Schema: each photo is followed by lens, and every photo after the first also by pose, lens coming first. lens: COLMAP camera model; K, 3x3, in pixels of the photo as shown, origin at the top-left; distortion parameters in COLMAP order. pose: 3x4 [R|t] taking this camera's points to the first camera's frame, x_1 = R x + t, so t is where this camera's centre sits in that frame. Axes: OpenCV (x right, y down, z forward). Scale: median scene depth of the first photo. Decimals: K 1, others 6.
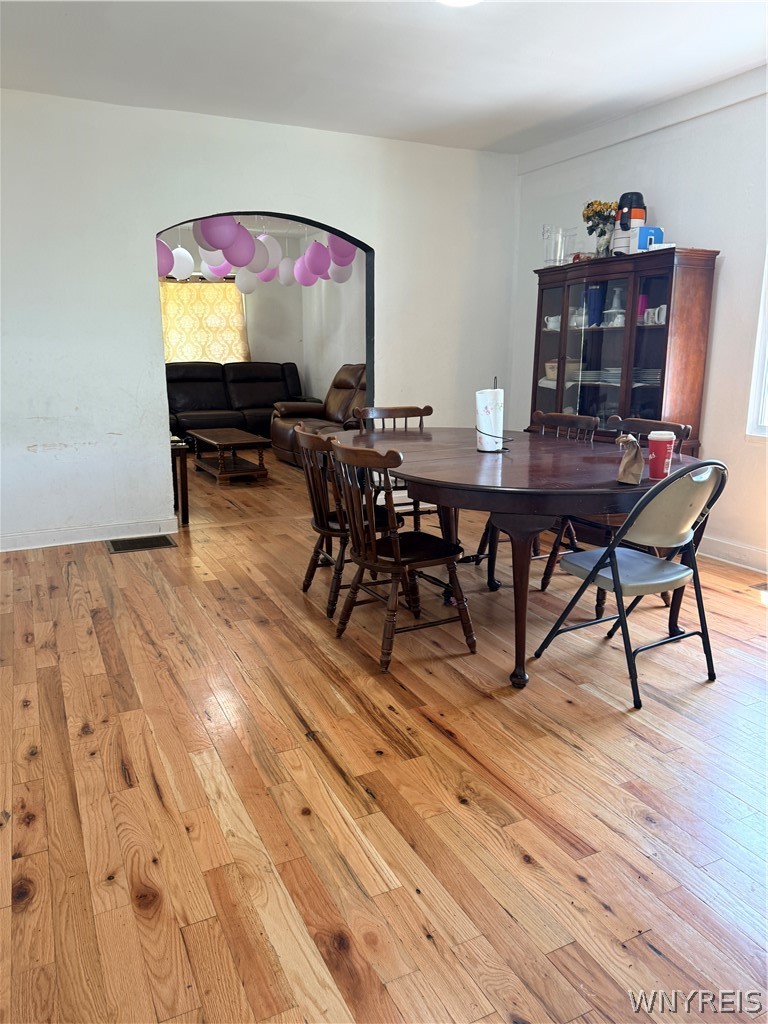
lens RADIAL K [[721.3, 0, 383.8], [0, 721.3, 516.4], [0, 0, 1]] dist [0.054448, -0.062698]
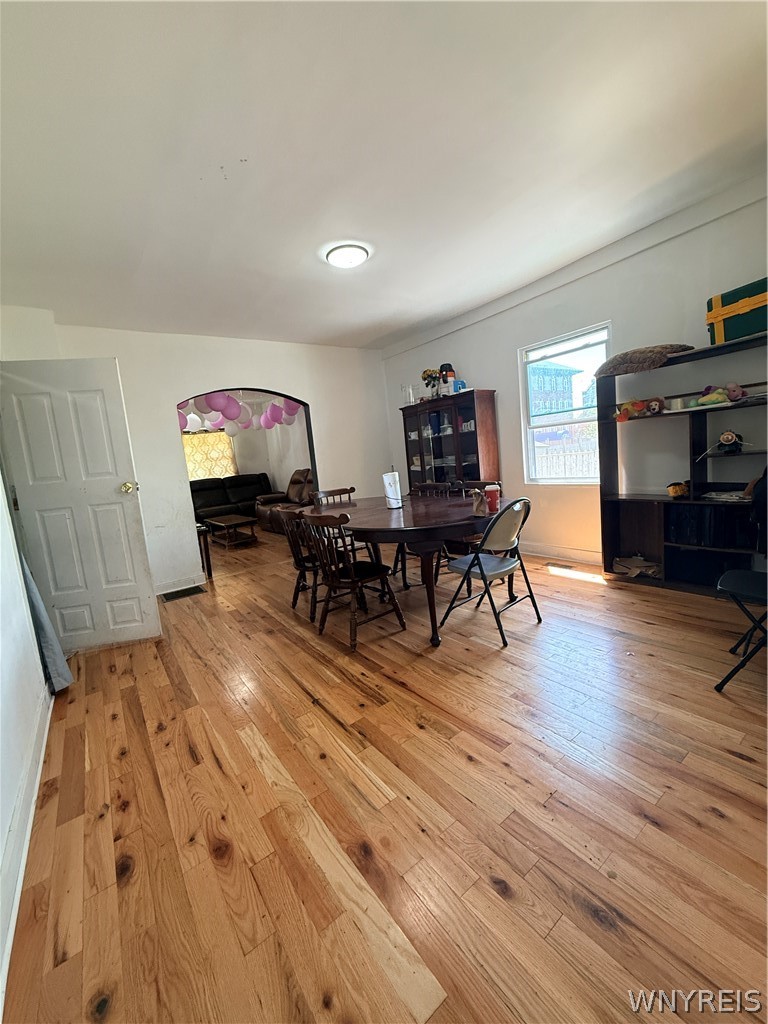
lens RADIAL K [[407.1, 0, 387.8], [0, 407.1, 506.4], [0, 0, 1]] dist [0.000899, -0.000293]
pose [[0.978992, -0.118963, 0.165600, -0.036396], [0.136164, 0.985957, -0.096687, -0.003850], [-0.151772, 0.117205, 0.981442, 0.061558]]
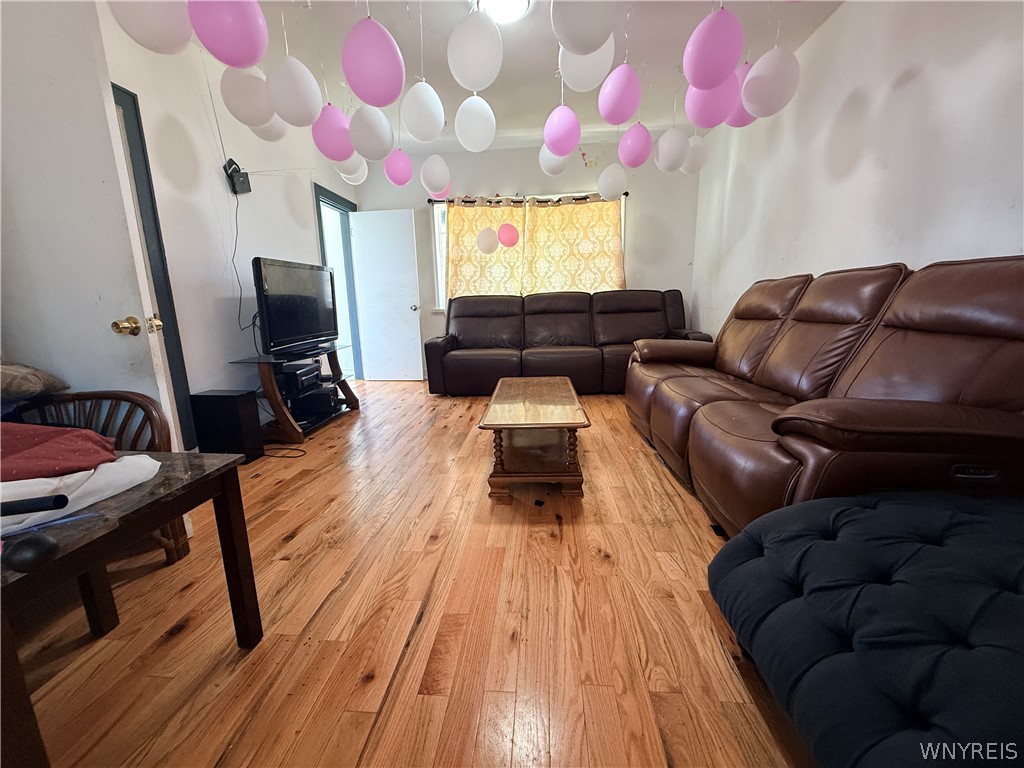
lens RADIAL K [[407.1, 0, 501.9], [0, 407.1, 384.3], [0, 0, 1]] dist [0.000899, -0.000293]
pose [[0.850175, 0.079778, -0.520421, -0.178649], [-0.091350, 0.995813, 0.003421, -0.348807], [0.518515, 0.044632, 0.853903, 2.004500]]
